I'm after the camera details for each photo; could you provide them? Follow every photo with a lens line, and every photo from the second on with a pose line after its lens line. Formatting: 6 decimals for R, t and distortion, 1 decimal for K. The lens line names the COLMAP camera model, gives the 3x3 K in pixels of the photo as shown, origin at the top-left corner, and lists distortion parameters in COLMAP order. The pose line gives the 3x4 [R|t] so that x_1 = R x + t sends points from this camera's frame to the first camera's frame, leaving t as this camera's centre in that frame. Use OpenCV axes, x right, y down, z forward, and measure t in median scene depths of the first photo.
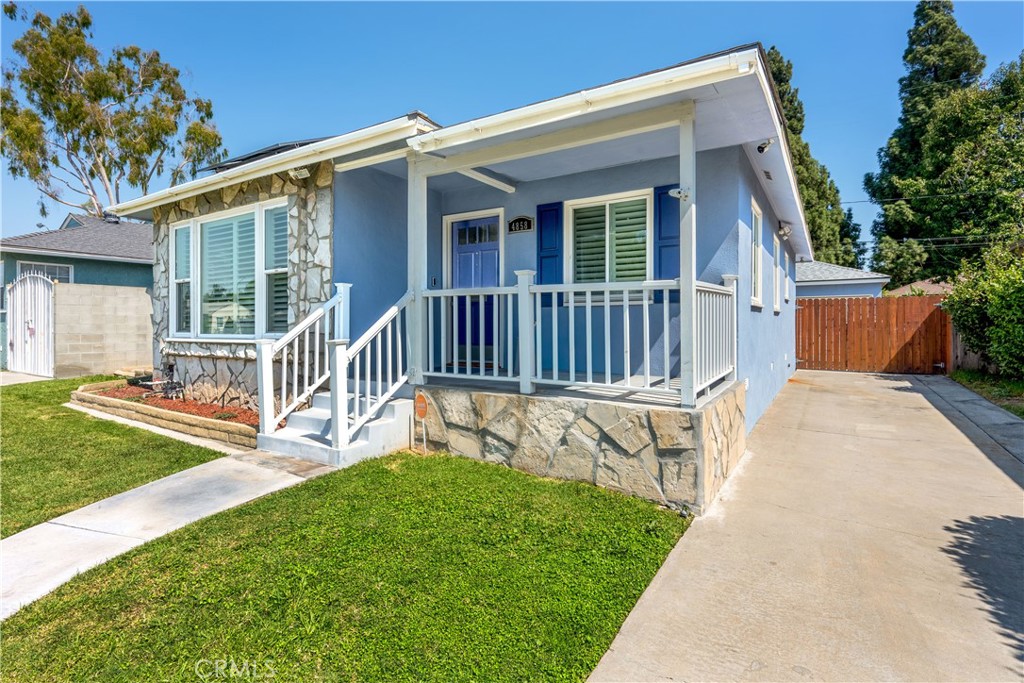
lens RADIAL K [[499.9, 0, 509.5], [0, 499.9, 323.5], [0, 0, 1]] dist [-0.000570, -0.000105]
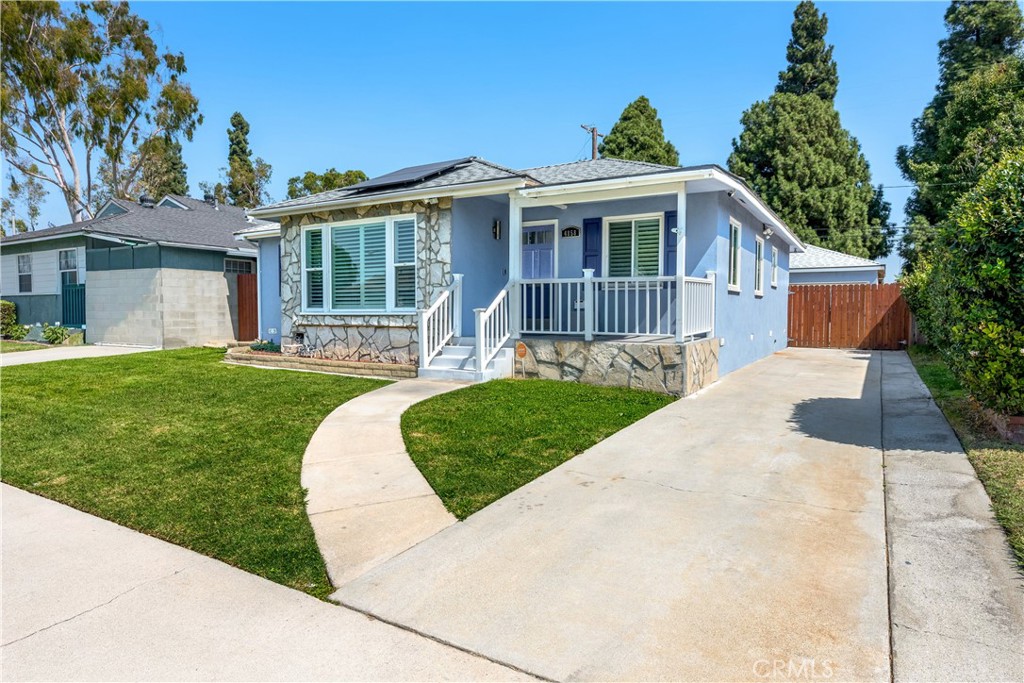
lens RADIAL K [[599.1, 0, 512.0], [0, 599.1, 341.5], [0, 0, 1]] dist [0.005018, 0.001994]
pose [[0.999547, 0.003289, 0.029916, -0.191765], [-0.004786, 0.998732, 0.050111, 0.026497], [-0.029713, -0.050231, 0.998296, -0.692472]]
